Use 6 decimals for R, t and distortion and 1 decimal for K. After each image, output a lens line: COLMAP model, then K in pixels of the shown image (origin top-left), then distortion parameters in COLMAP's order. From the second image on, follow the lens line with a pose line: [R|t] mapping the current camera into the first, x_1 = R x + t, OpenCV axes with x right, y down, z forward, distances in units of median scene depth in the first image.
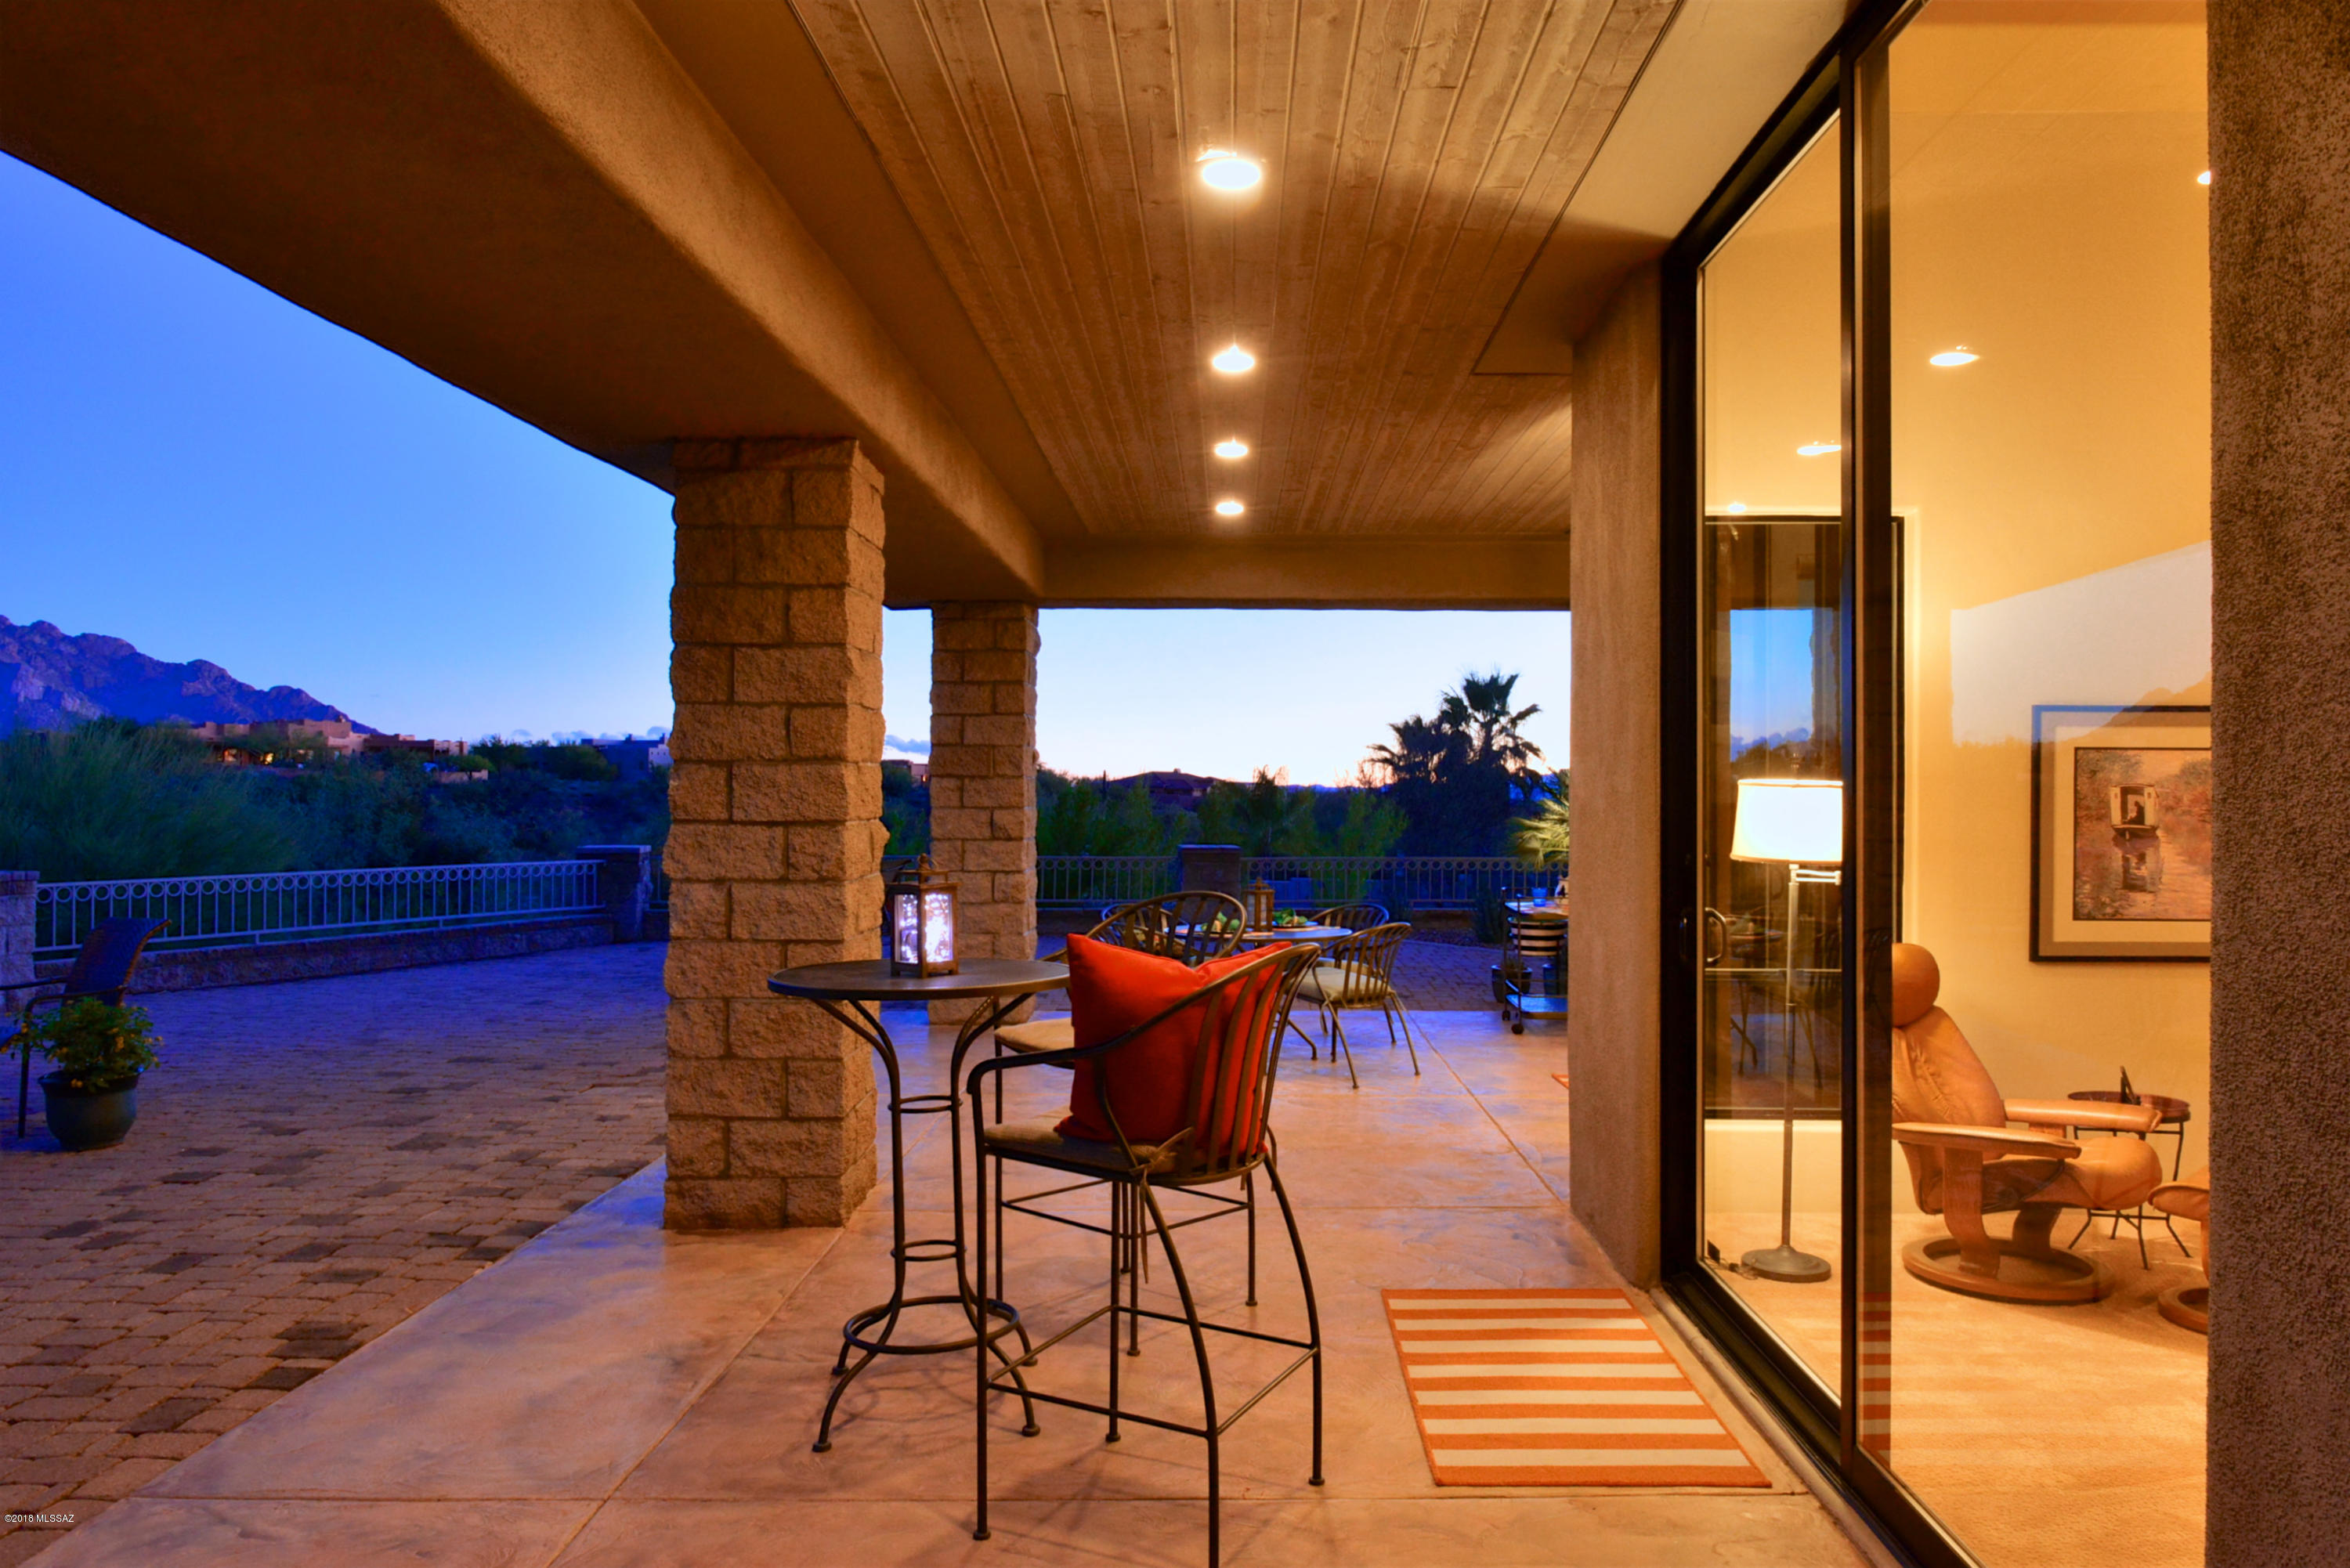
lens RADIAL K [[1613.0, 0, 1199.1], [0, 1613.0, 778.5], [0, 0, 1]] dist [-0.009253, -0.001886]
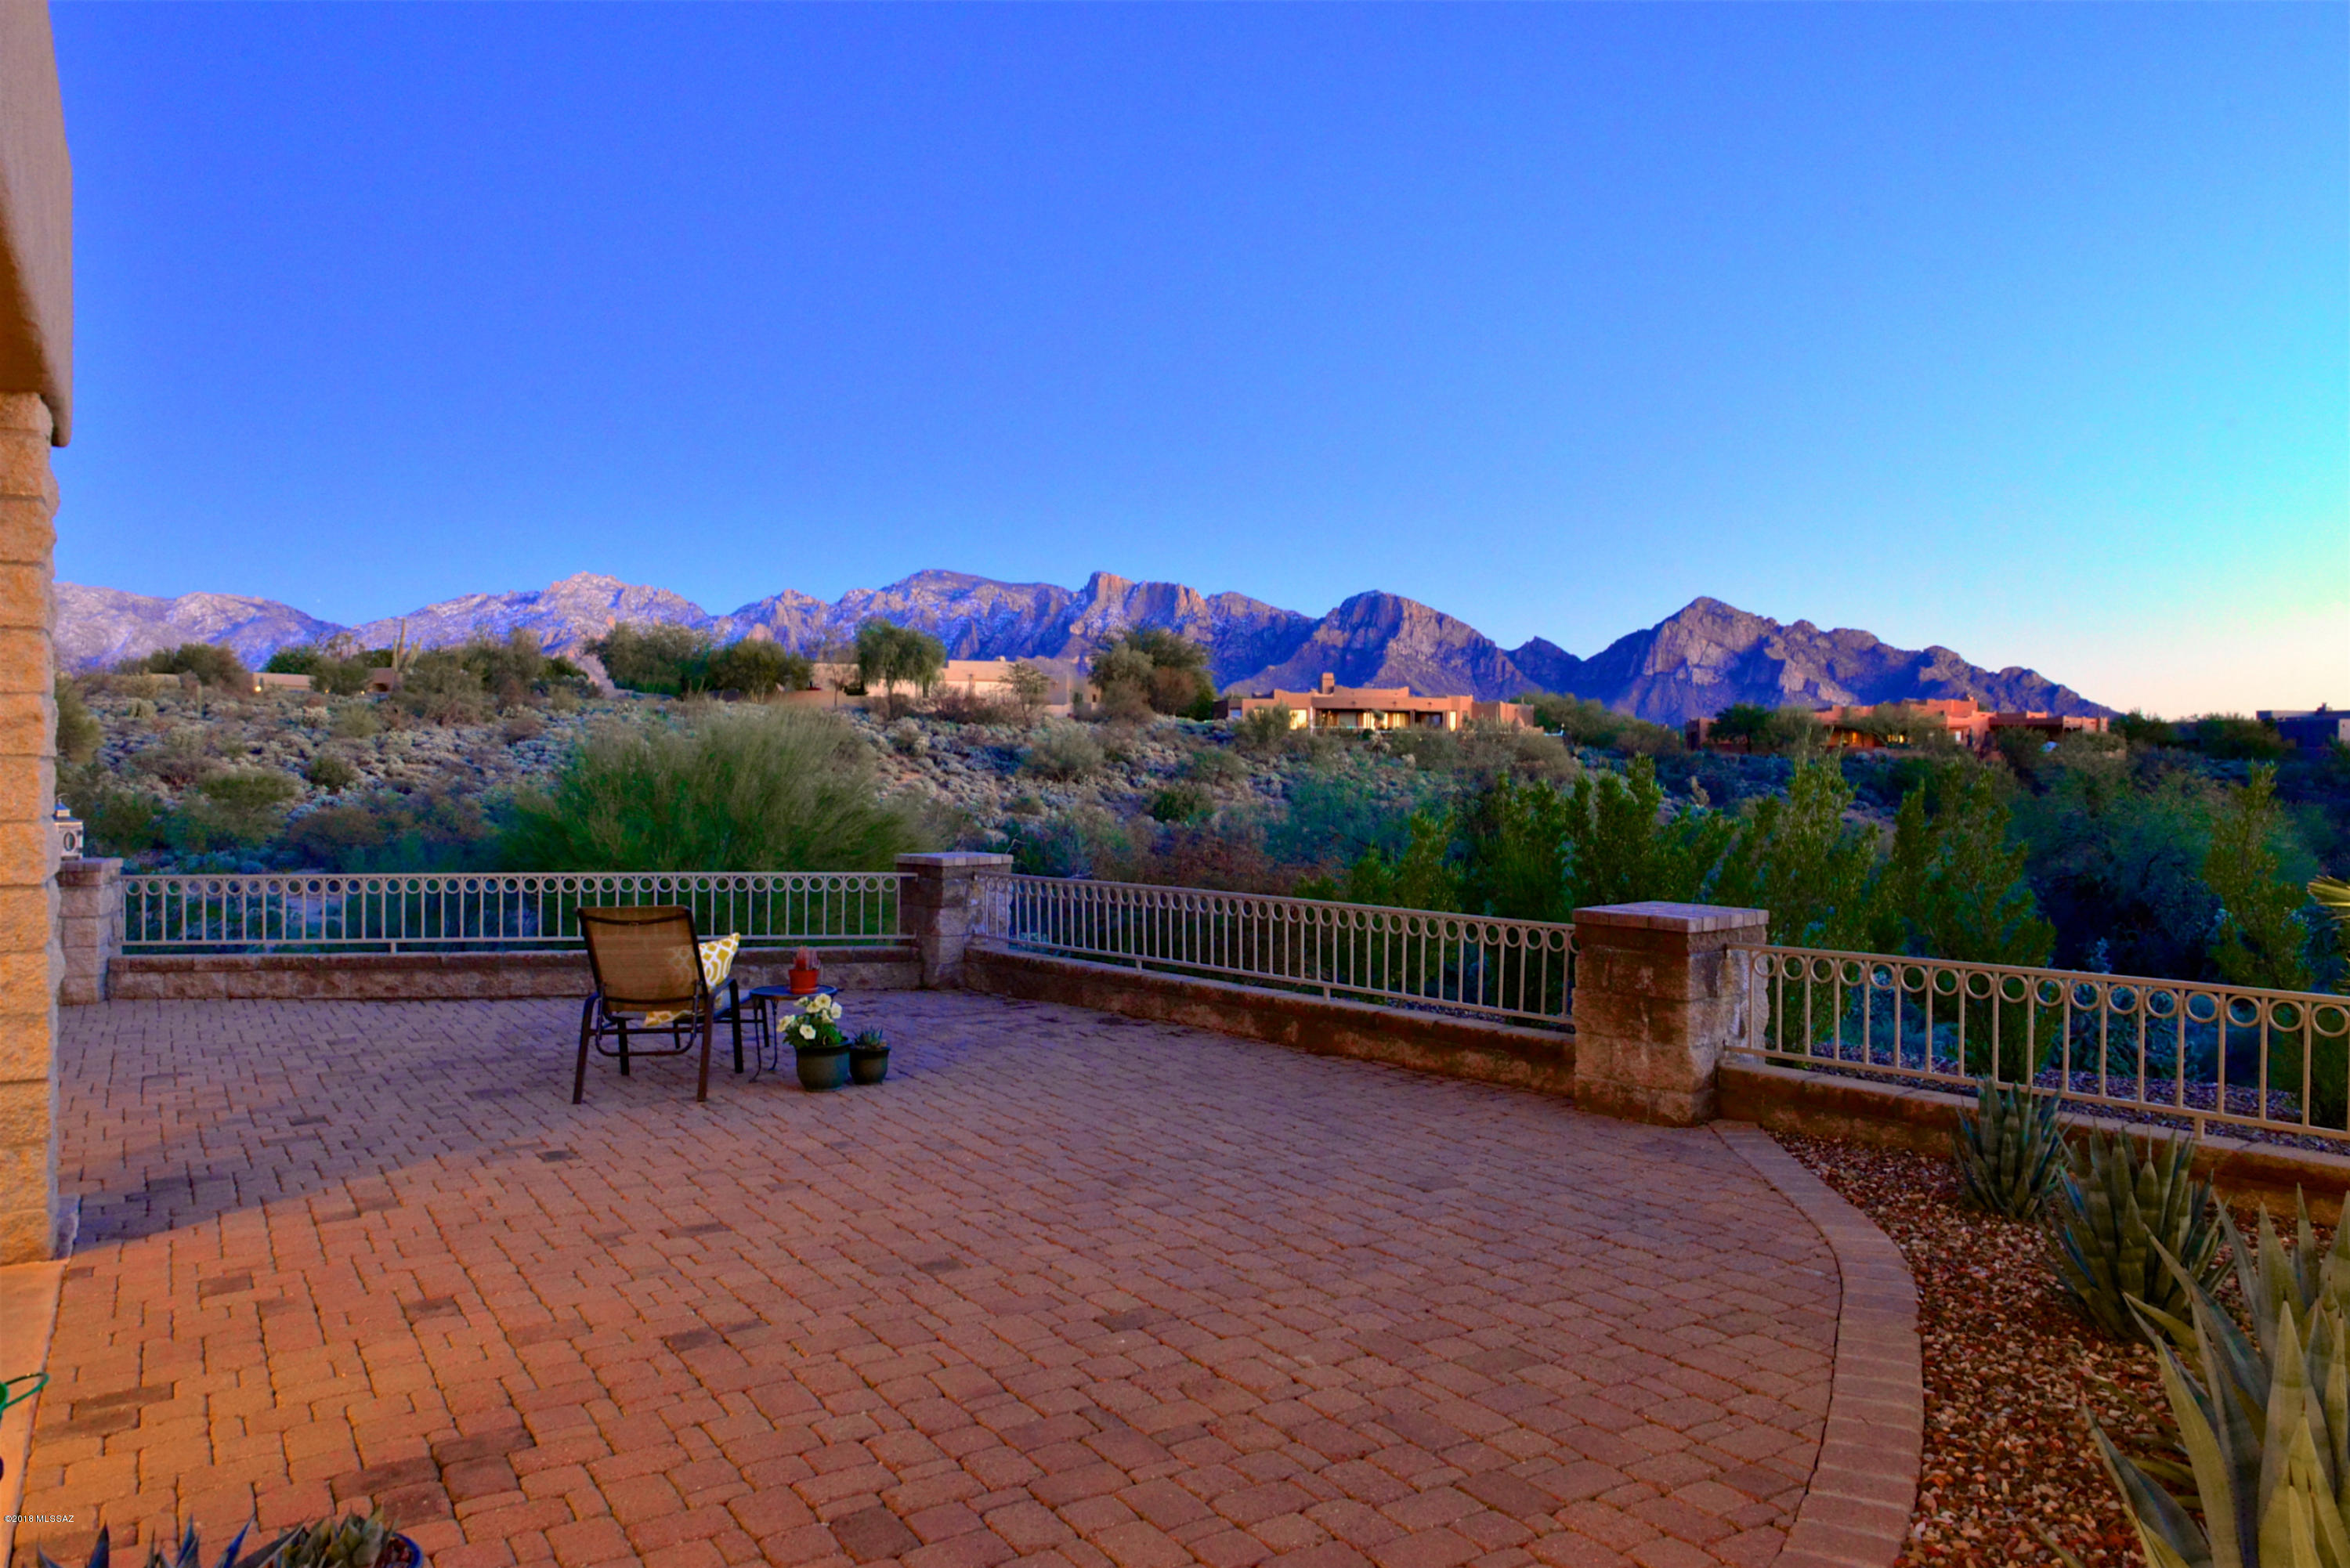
lens RADIAL K [[1649.9, 0, 1197.7], [0, 1649.9, 779.5], [0, 0, 1]] dist [-0.007259, -0.003072]
pose [[0.553148, 0.004872, -0.833069, 0.386050], [0.005374, 0.999941, 0.009417, 0.003110], [0.833066, -0.009686, 0.553089, 0.860916]]
